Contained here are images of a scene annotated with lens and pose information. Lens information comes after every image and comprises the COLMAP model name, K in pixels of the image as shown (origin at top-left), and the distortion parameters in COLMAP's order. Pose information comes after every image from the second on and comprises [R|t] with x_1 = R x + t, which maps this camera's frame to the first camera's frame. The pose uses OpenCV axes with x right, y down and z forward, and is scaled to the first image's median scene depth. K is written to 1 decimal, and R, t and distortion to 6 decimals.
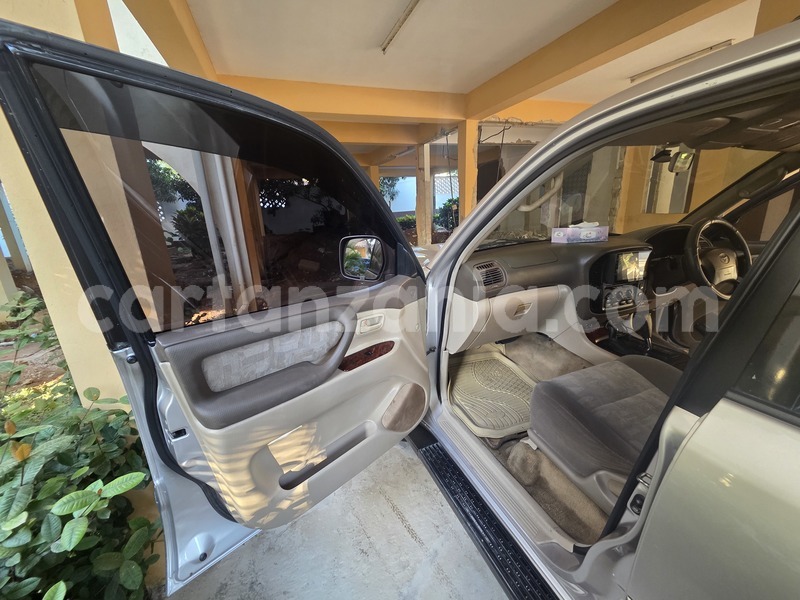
lens RADIAL K [[327.3, 0, 397.3], [0, 327.3, 299.0], [0, 0, 1]] dist [0.003941, -0.000136]
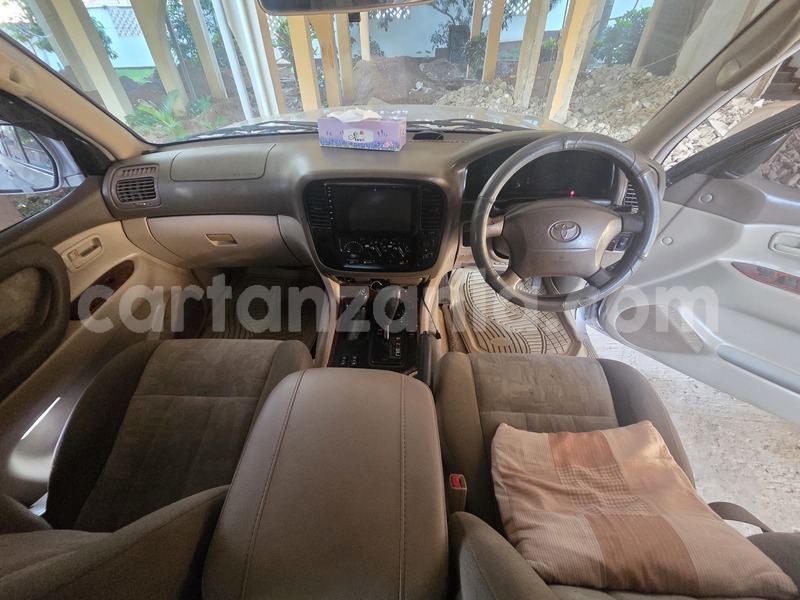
lens RADIAL K [[327.3, 0, 397.3], [0, 327.3, 299.0], [0, 0, 1]] dist [0.003941, -0.000136]
pose [[0.913177, 0.284612, -0.291727, 0.946516], [-0.134218, 0.885858, 0.444119, -0.217654], [0.384830, -0.366404, 0.847144, 0.460000]]
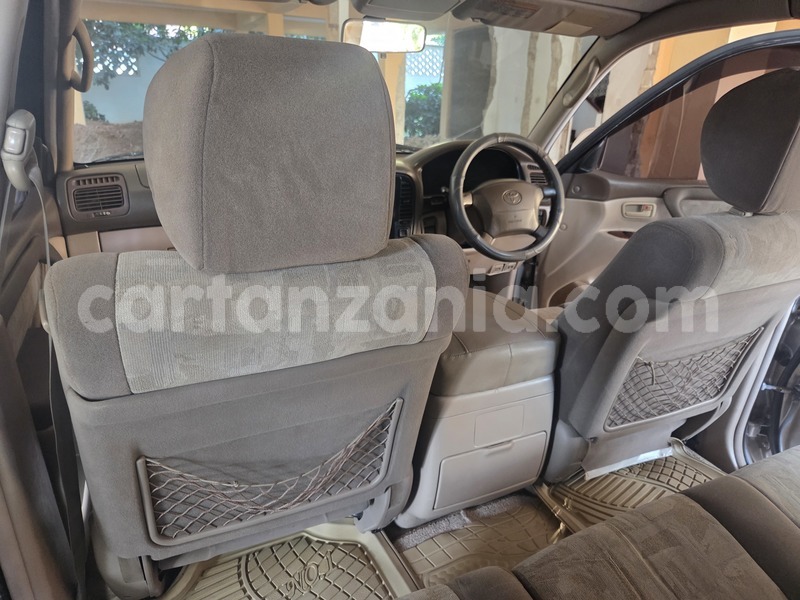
lens RADIAL K [[542.6, 0, 402.2], [0, 542.6, 302.0], [0, 0, 1]] dist [0.054367, -0.047148]
pose [[0.995298, 0.049424, 0.083297, 0.695067], [-0.056547, 0.994736, 0.085451, 0.008351], [-0.078635, -0.089760, 0.992854, -0.105796]]
